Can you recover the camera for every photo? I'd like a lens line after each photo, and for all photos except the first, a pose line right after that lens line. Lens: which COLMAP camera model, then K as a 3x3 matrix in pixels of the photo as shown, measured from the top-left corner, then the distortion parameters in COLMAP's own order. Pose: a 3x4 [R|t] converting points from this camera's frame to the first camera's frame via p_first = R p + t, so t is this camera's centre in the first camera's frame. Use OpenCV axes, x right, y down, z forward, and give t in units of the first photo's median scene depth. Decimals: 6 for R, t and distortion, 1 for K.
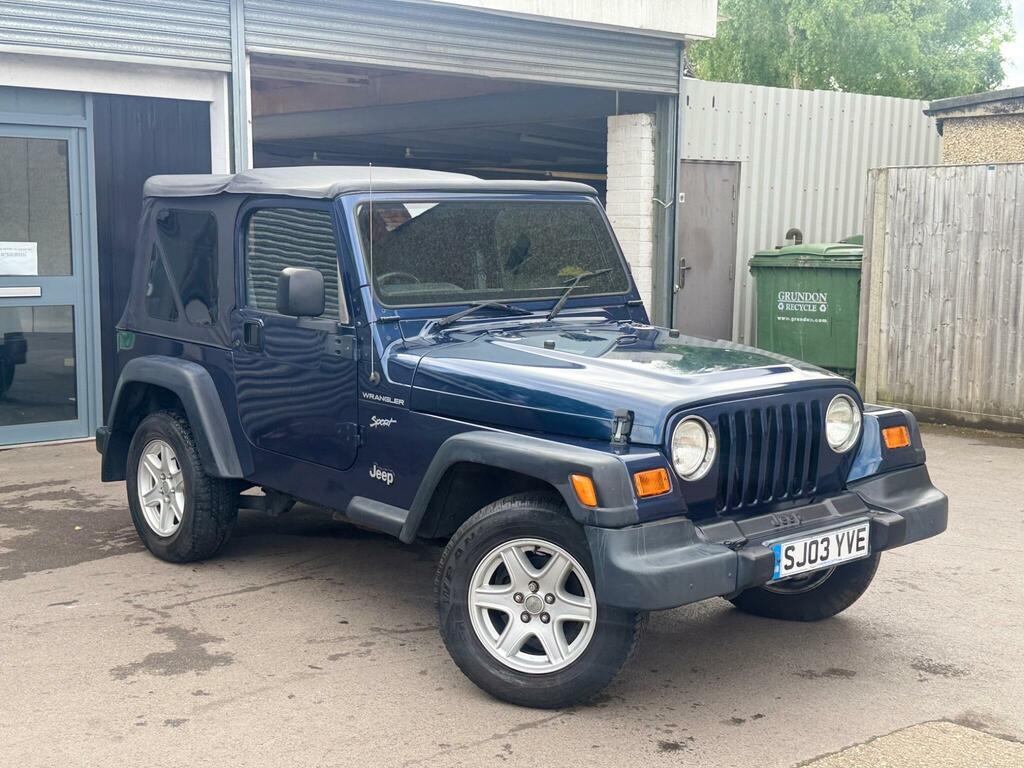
lens RADIAL K [[1365.6, 0, 507.2], [0, 1365.6, 383.3], [0, 0, 1]] dist [0.104899, 0.000000]
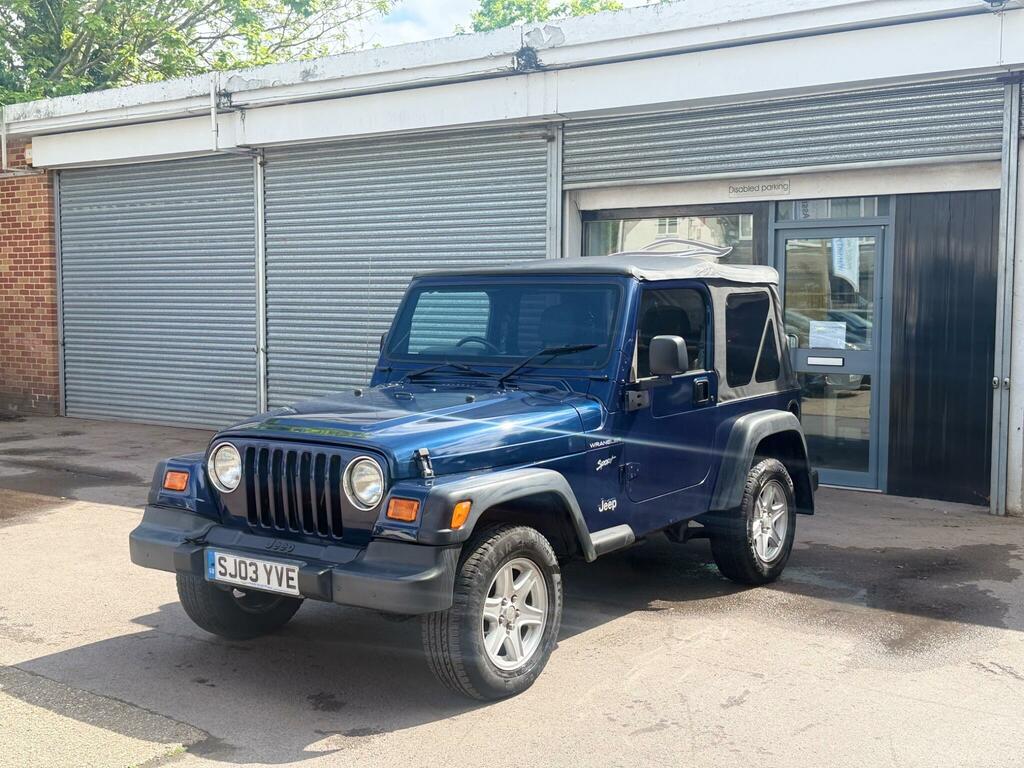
lens RADIAL K [[1227.1, 0, 521.0], [0, 1227.1, 386.2], [0, 0, 1]] dist [0.102590, 0.000000]
pose [[0.228086, 0.064840, -0.971480, 1.133563], [-0.119361, 0.992116, 0.038193, -0.092827], [0.966297, 0.107245, 0.234027, 0.826493]]
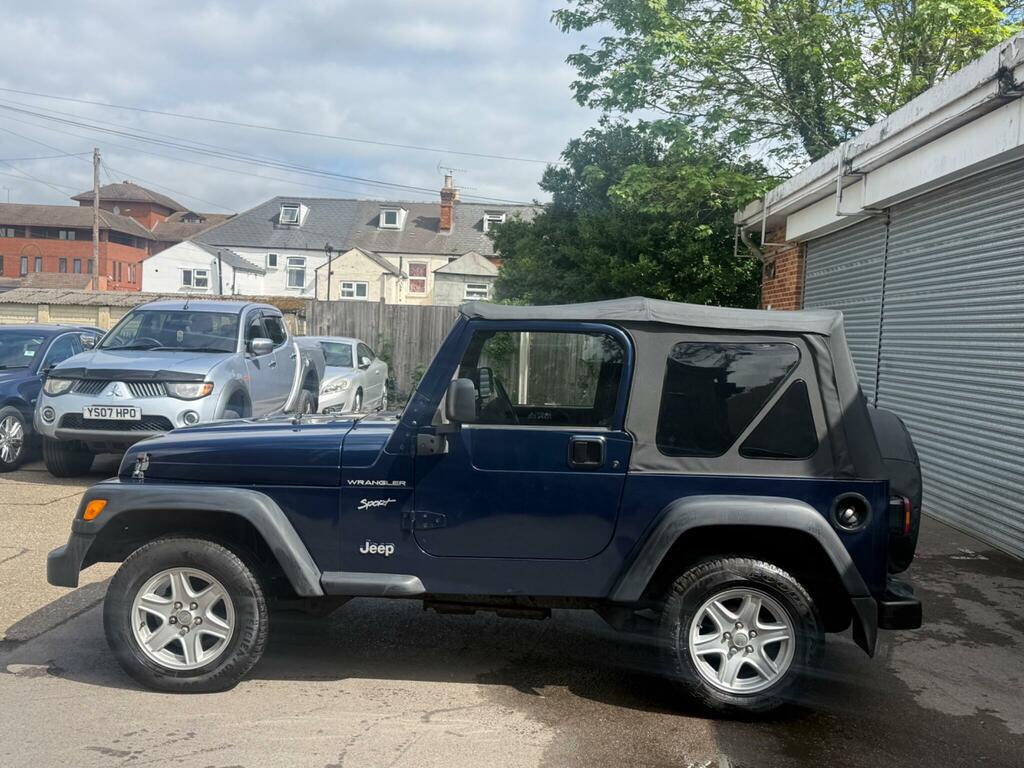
lens RADIAL K [[1042.7, 0, 510.3], [0, 1042.7, 381.0], [0, 0, 1]] dist [0.033903, 0.000000]
pose [[-0.664622, -0.003366, -0.747172, 0.699329], [-0.142395, 0.982233, 0.122237, -0.215862], [0.733486, 0.187635, -0.653293, 1.772719]]
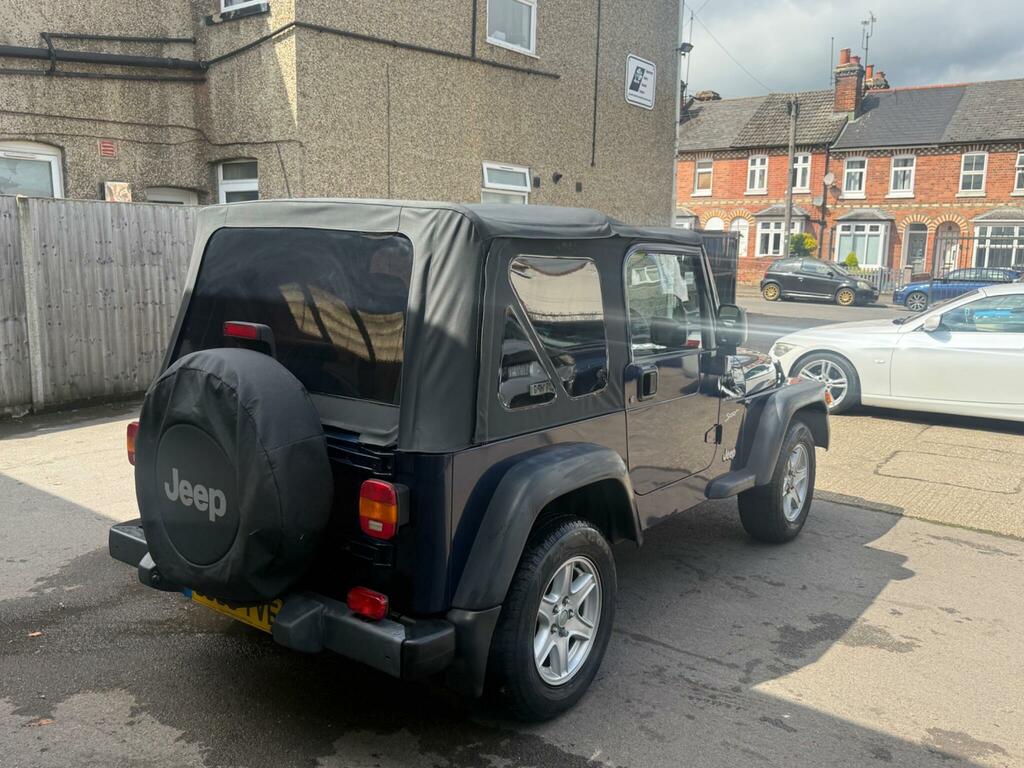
lens RADIAL K [[875.2, 0, 507.3], [0, 875.2, 387.3], [0, 0, 1]] dist [0.059908, -0.061207]
pose [[-0.214682, -0.170309, 0.961721, -0.827570], [0.102776, 0.975273, 0.195651, -0.179713], [-0.971261, 0.140844, -0.191870, 1.321426]]
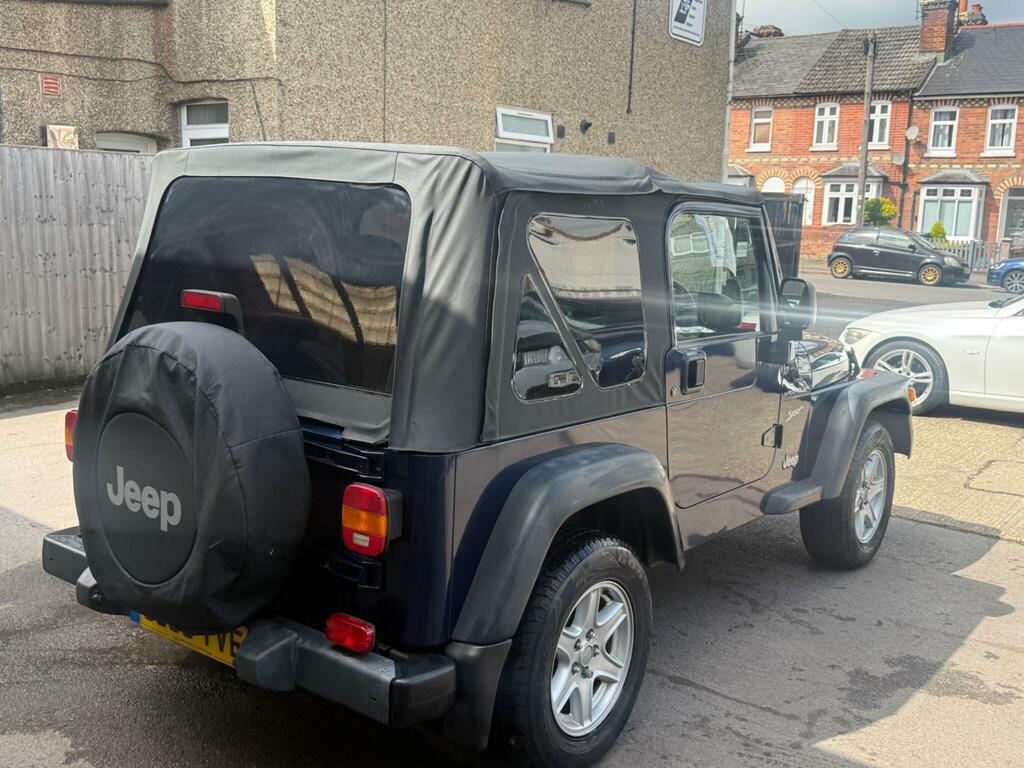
lens RADIAL K [[1042.7, 0, 505.9], [0, 1042.7, 385.0], [0, 0, 1]] dist [0.033903, 0.000000]
pose [[-0.197449, -0.179921, 0.963661, -0.815463], [0.091393, 0.975354, 0.200830, -0.175432], [-0.976044, 0.127726, -0.176139, 1.320032]]
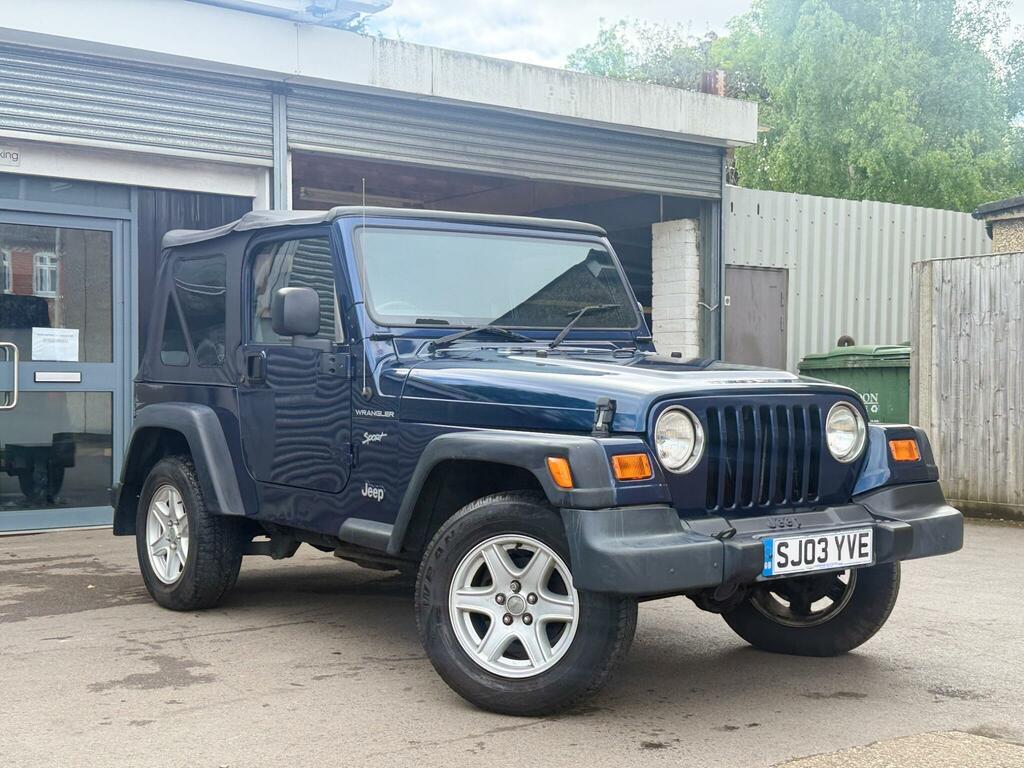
lens RADIAL K [[1365.6, 0, 507.6], [0, 1365.6, 388.4], [0, 0, 1]] dist [0.104899, 0.000000]
pose [[0.998293, -0.006441, -0.058055, 0.059754], [-0.000402, 0.993122, -0.117087, 0.104398], [0.058410, 0.116910, 0.991423, 0.026085]]
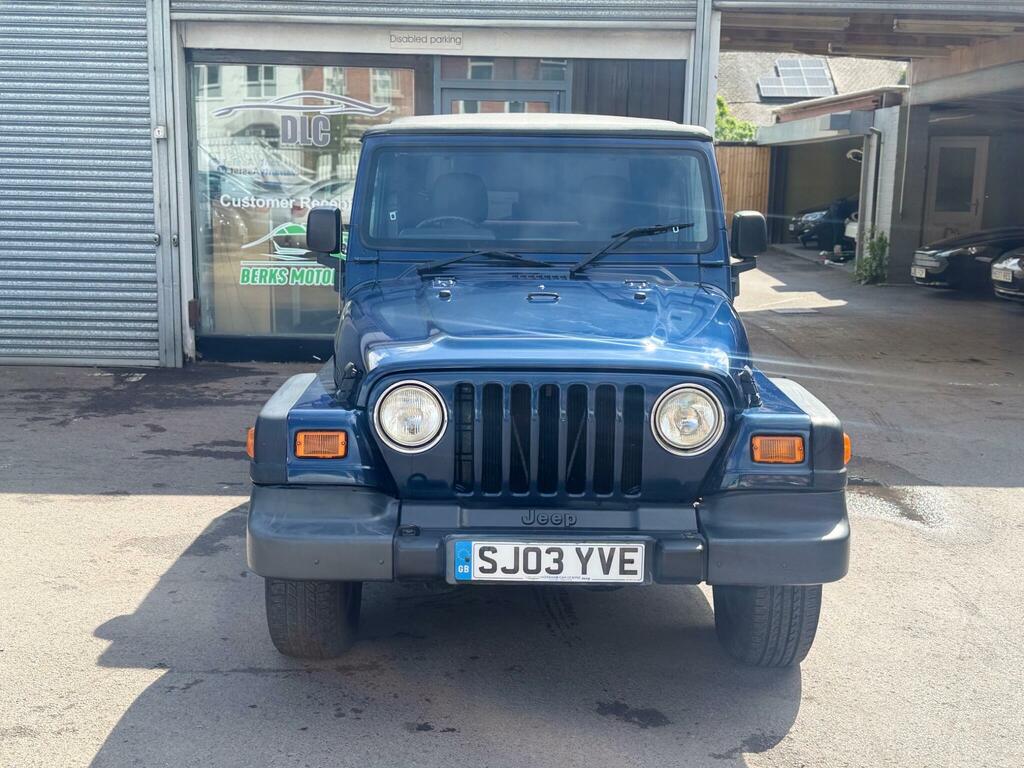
lens RADIAL K [[1227.1, 0, 520.0], [0, 1227.1, 385.9], [0, 0, 1]] dist [0.102590, 0.000000]
pose [[0.760175, 0.119305, -0.638671, 0.587187], [-0.090022, 0.992856, 0.078319, -0.035919], [0.643452, -0.002042, 0.765484, 0.359048]]
